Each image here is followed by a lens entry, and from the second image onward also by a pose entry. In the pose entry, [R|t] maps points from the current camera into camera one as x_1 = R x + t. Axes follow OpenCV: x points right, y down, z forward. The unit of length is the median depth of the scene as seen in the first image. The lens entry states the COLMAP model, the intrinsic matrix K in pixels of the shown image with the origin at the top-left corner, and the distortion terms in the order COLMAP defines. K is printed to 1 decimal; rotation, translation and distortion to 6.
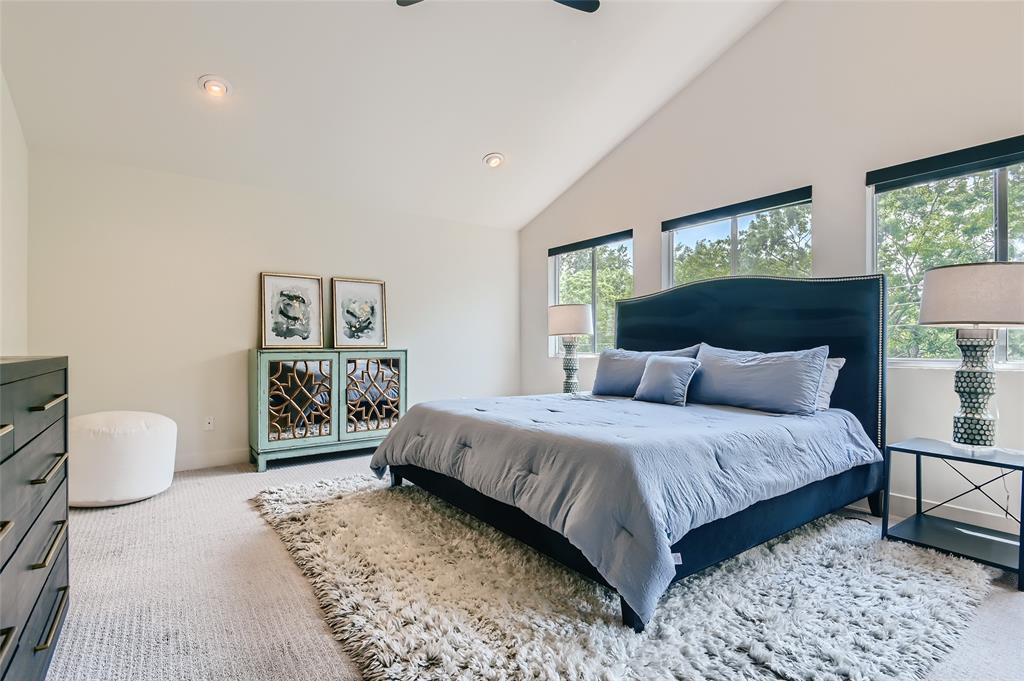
lens RADIAL K [[488.6, 0, 511.6], [0, 488.6, 343.4], [0, 0, 1]] dist [-0.007909, 0.000866]
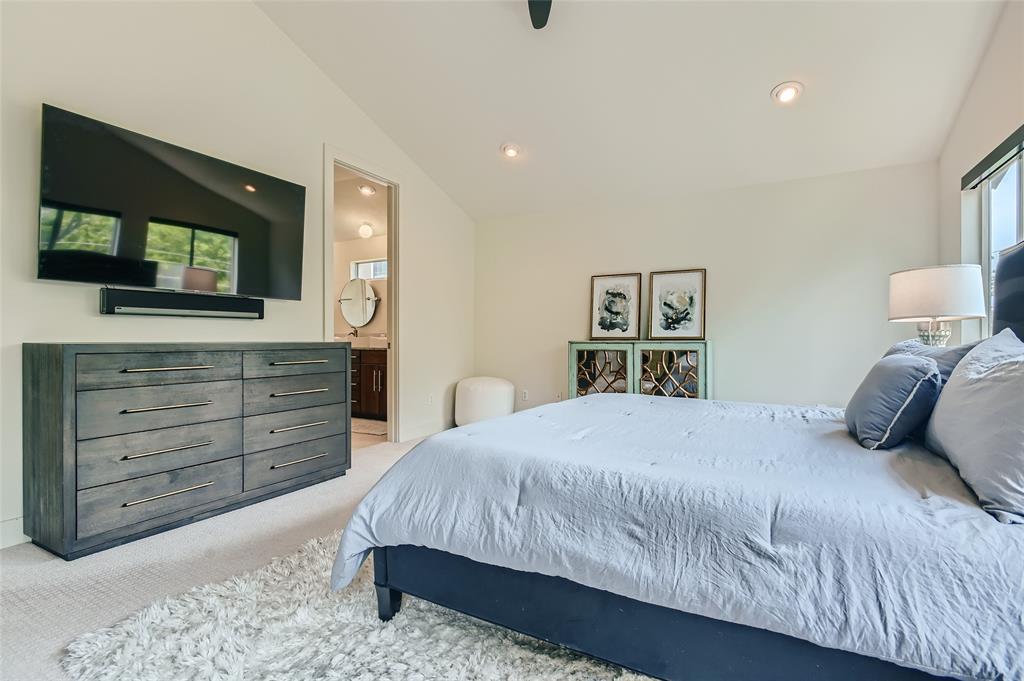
lens RADIAL K [[488.6, 0, 517.2], [0, 488.6, 337.3], [0, 0, 1]] dist [-0.007909, 0.000866]
pose [[0.433643, -0.003179, -0.901079, 0.468393], [0.004662, 0.999988, -0.001285, 0.004919], [0.901073, -0.003644, 0.433653, 0.298948]]
